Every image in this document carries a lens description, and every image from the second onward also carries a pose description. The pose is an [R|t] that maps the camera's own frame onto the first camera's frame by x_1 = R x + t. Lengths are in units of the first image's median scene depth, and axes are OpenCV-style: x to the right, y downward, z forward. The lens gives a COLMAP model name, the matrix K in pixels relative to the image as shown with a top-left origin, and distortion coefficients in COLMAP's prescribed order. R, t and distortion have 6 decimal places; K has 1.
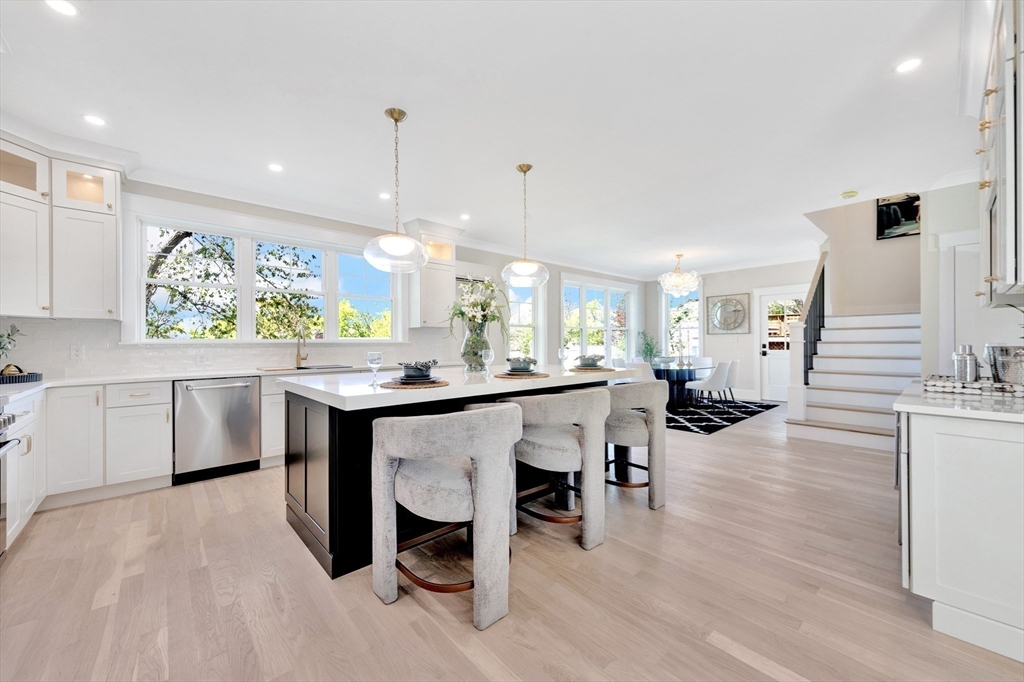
lens RADIAL K [[391.4, 0, 509.5], [0, 391.4, 344.9], [0, 0, 1]] dist [-0.000294, -0.000018]
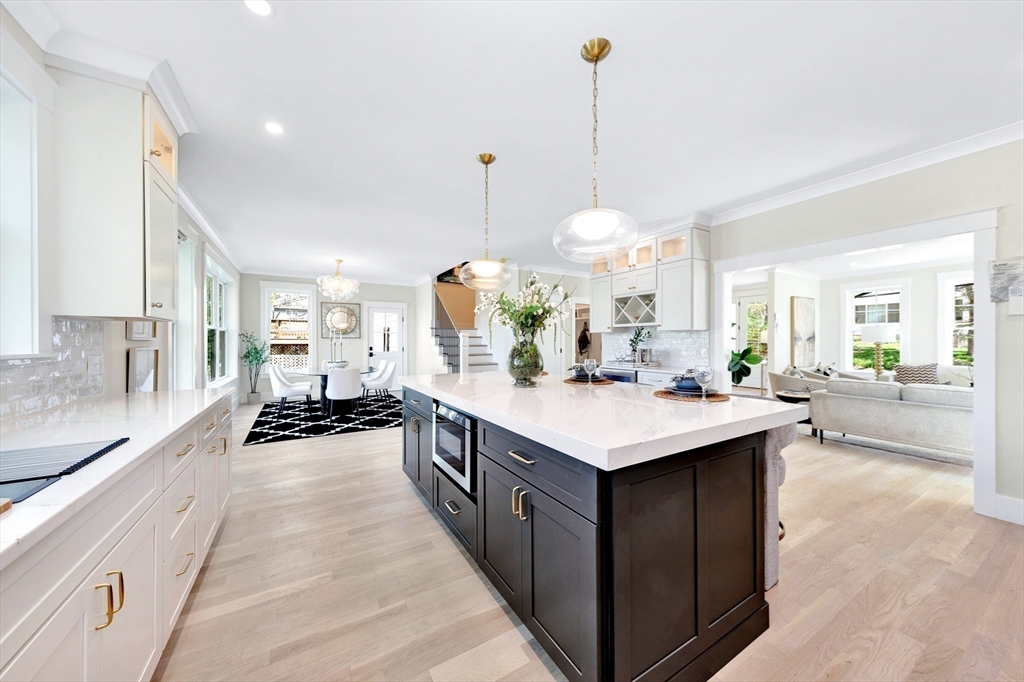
lens RADIAL K [[352.2, 0, 512.0], [0, 352.2, 341.0], [0, 0, 1]] dist [0.016780, -0.000047]
pose [[0.191653, 0.006665, 0.981440, -0.753472], [0.004853, 0.999958, -0.007739, -0.022679], [-0.981451, 0.006246, 0.191613, 0.778197]]
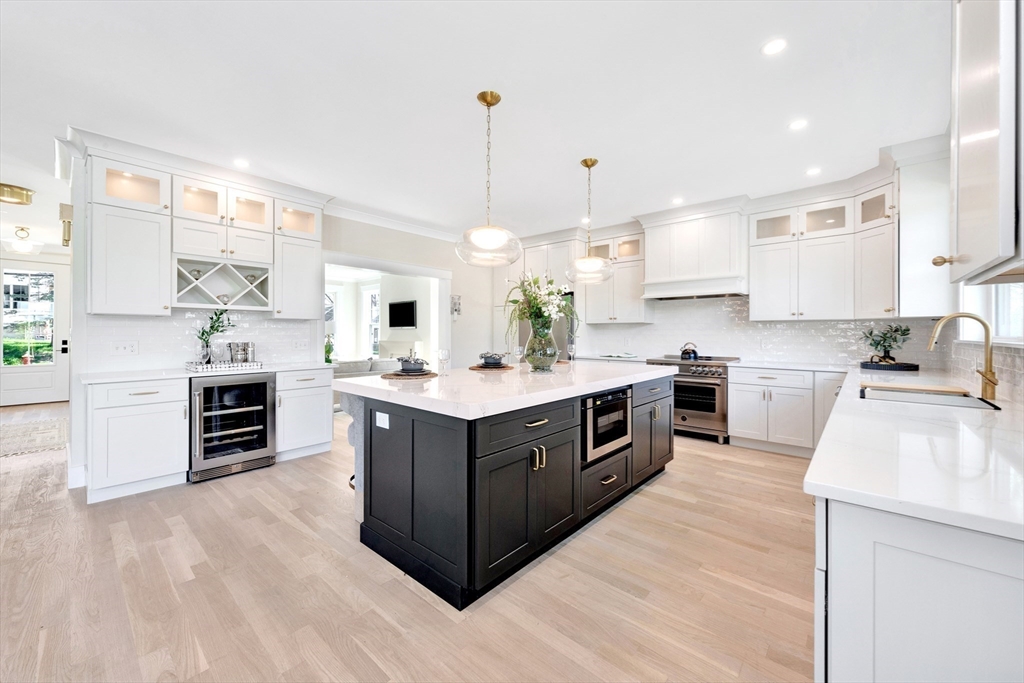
lens RADIAL K [[394.9, 0, 522.0], [0, 394.9, 332.4], [0, 0, 1]] dist [0.010334, -0.000032]
pose [[-0.991743, 0.005495, -0.128124, 0.069382], [0.004786, 0.999972, 0.005838, -0.030798], [0.128153, 0.005176, -0.991741, 1.709145]]
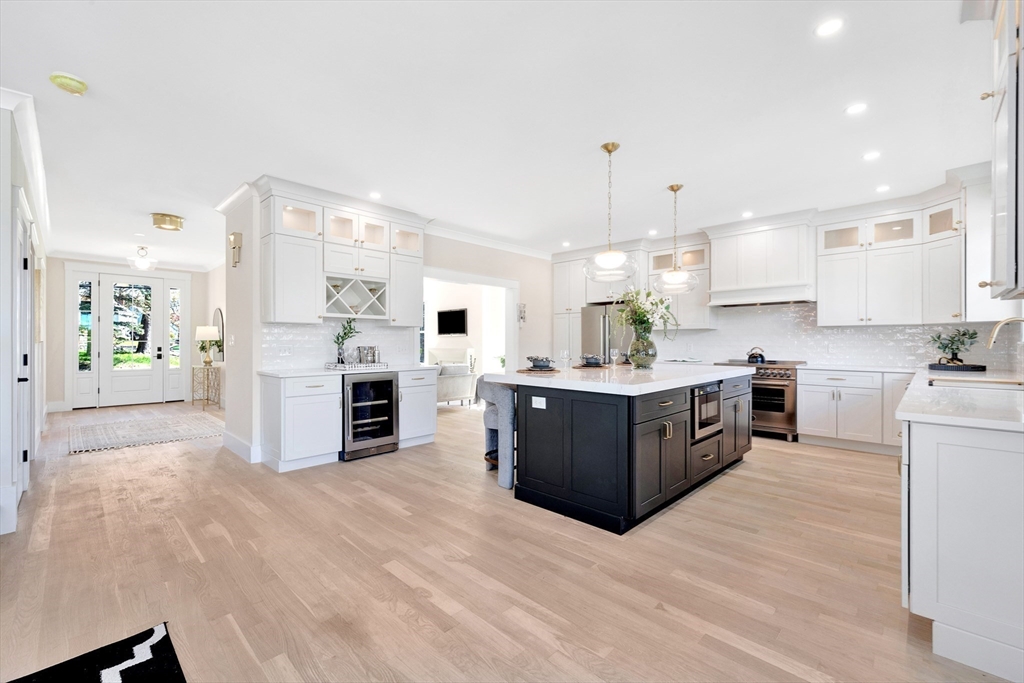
lens RADIAL K [[430.1, 0, 510.2], [0, 430.1, 342.0], [0, 0, 1]] dist [0.012190, -0.000153]
pose [[-0.997641, 0.007643, -0.068214, 0.326584], [0.007221, 0.999953, 0.006429, -0.020328], [0.068260, 0.005921, -0.997650, 1.940760]]
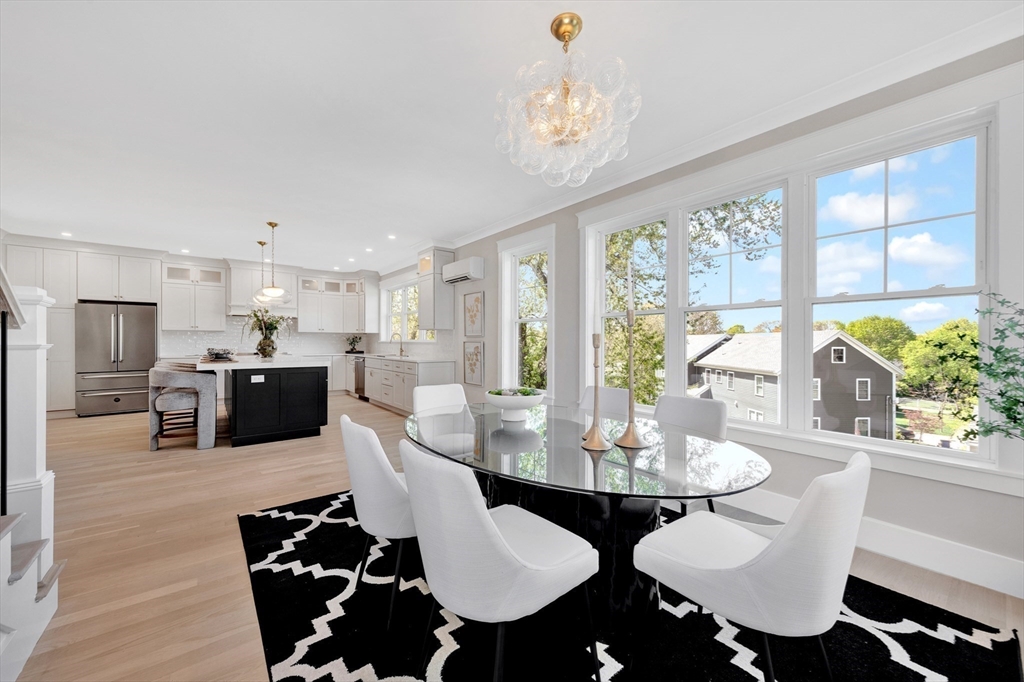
lens RADIAL K [[377.3, 0, 512.0], [0, 377.3, 341.0], [0, 0, 1]] dist [-0.000128, -0.000015]
pose [[-0.056143, 0.005365, -0.998408, 1.388331], [-0.007284, 0.999957, 0.005783, -0.026160], [0.998396, 0.007597, -0.056102, 1.957843]]
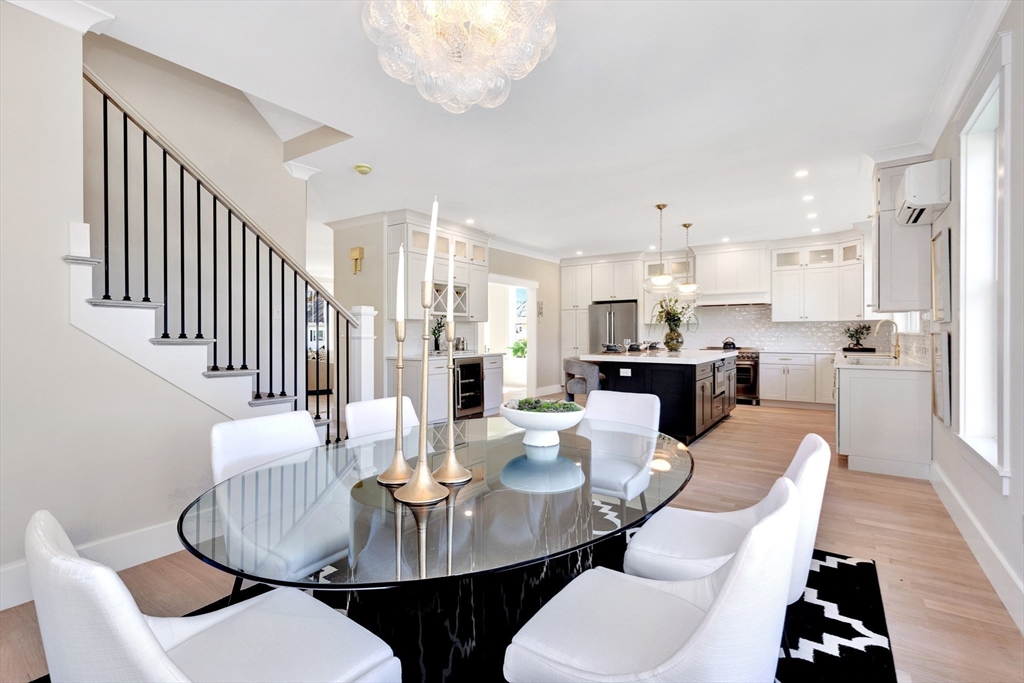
lens RADIAL K [[481.4, 0, 505.2], [0, 481.4, 334.3], [0, 0, 1]] dist [0.028373, 0.000087]
pose [[-0.972212, 0.010370, -0.233872, 0.945240], [0.008895, 0.999933, 0.007358, -0.026366], [0.233933, 0.005073, -0.972240, 2.477836]]
